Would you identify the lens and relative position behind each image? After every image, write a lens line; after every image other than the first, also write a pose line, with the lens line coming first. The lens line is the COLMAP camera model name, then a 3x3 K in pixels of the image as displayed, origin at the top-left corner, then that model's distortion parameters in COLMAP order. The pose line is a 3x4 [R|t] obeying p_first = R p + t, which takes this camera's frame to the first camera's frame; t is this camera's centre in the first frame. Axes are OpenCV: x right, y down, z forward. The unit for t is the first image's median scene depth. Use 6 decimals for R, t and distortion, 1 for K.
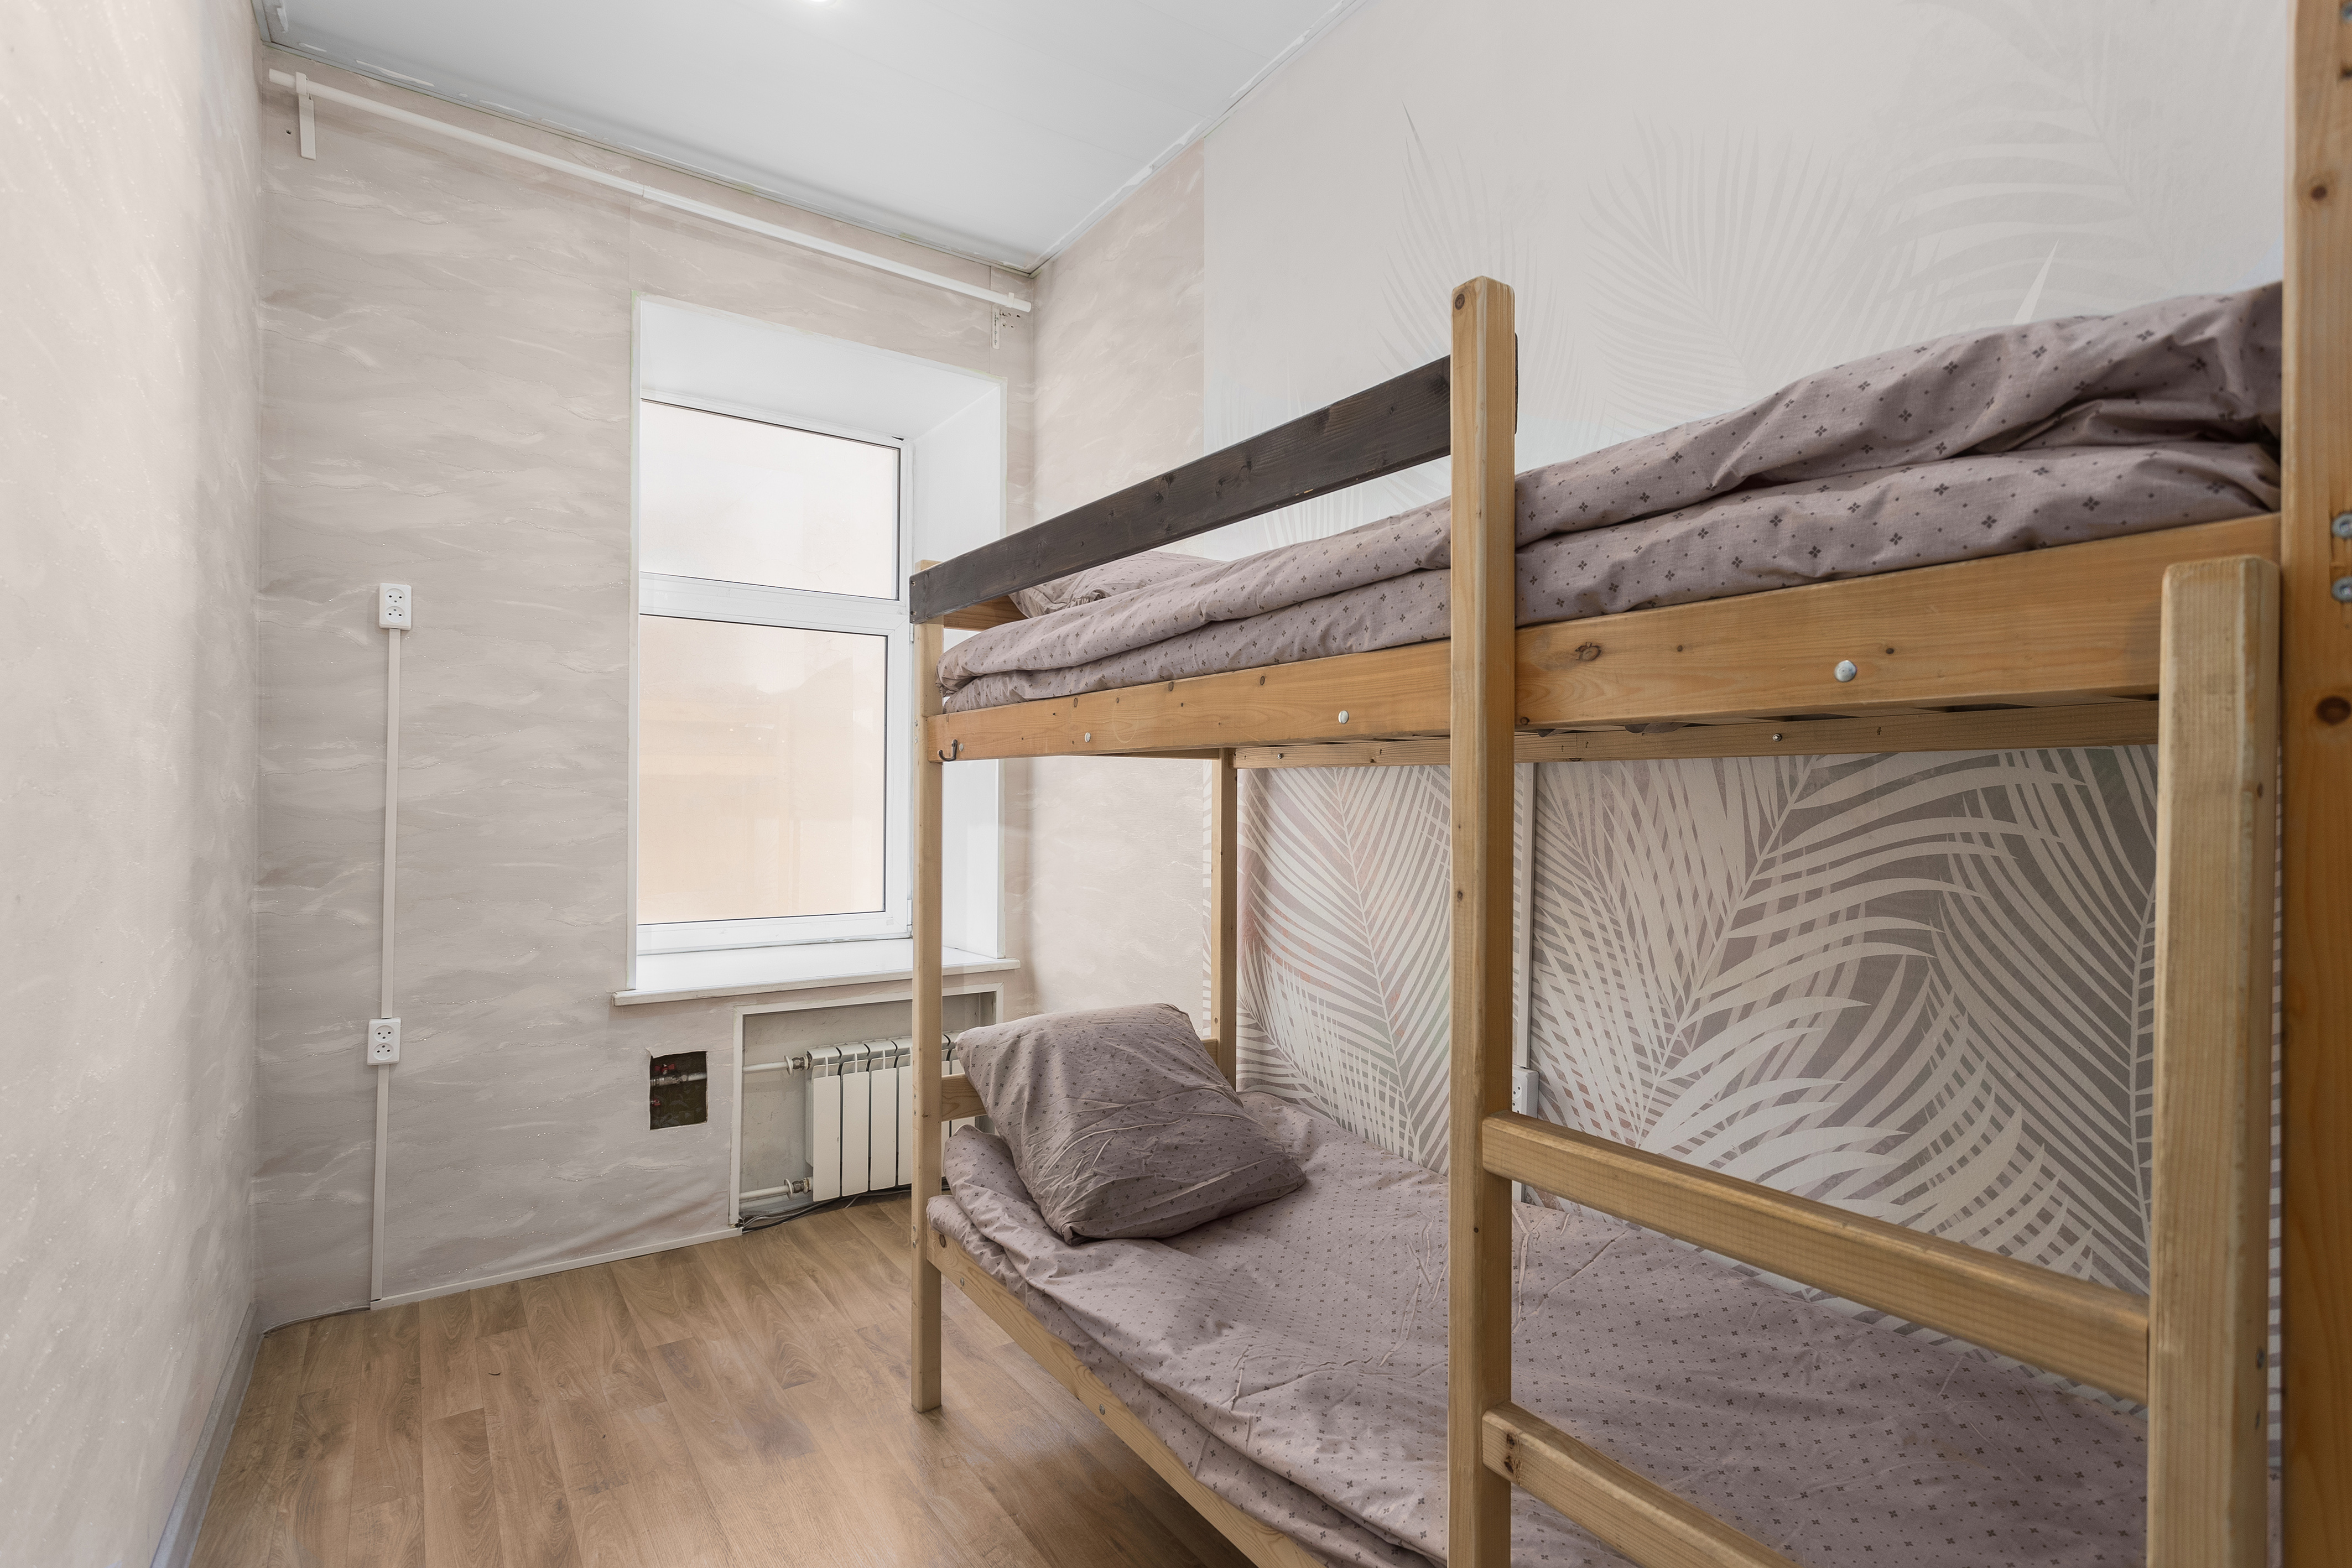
lens RADIAL K [[1125.1, 0, 1169.9], [0, 1125.1, 797.0], [0, 0, 1]] dist [-0.006496, 0.000203]
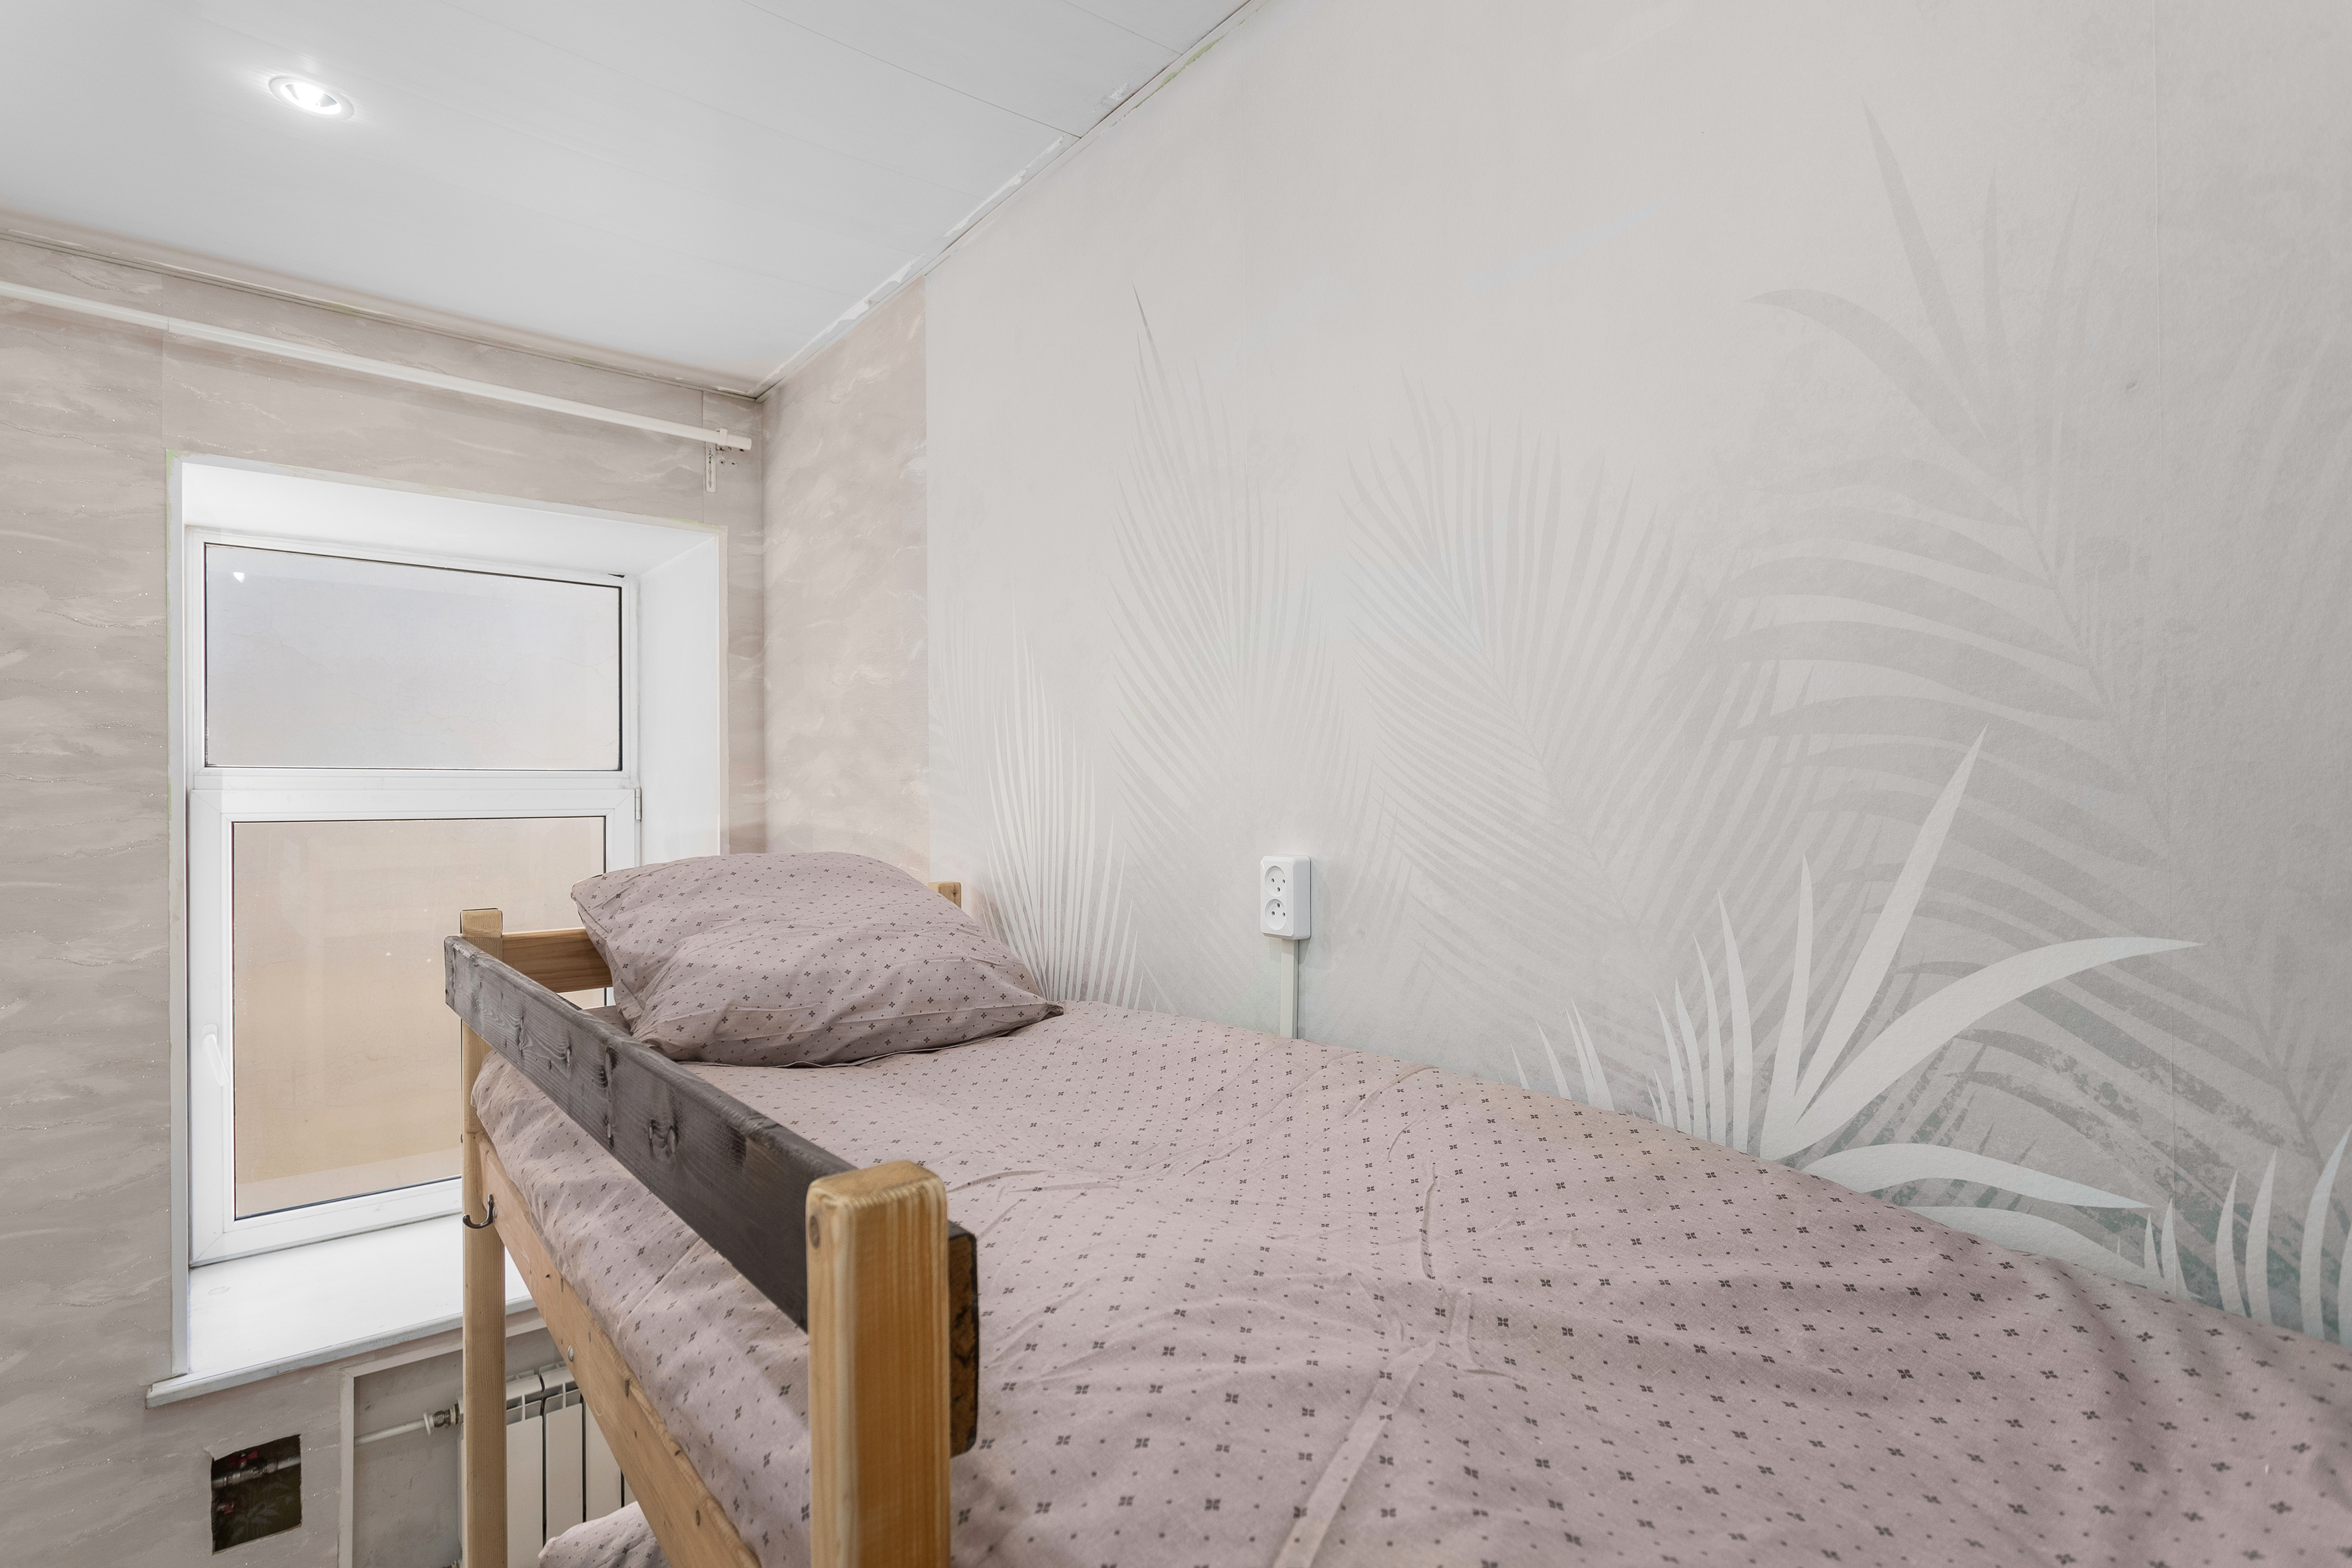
lens RADIAL K [[1125.1, 0, 1181.8], [0, 1125.1, 781.9], [0, 0, 1]] dist [-0.006496, 0.000203]
pose [[0.996028, -0.011595, 0.088282, 0.130826], [0.011519, 0.999933, 0.001372, -0.220038], [-0.088292, -0.000350, 0.996095, 0.188644]]
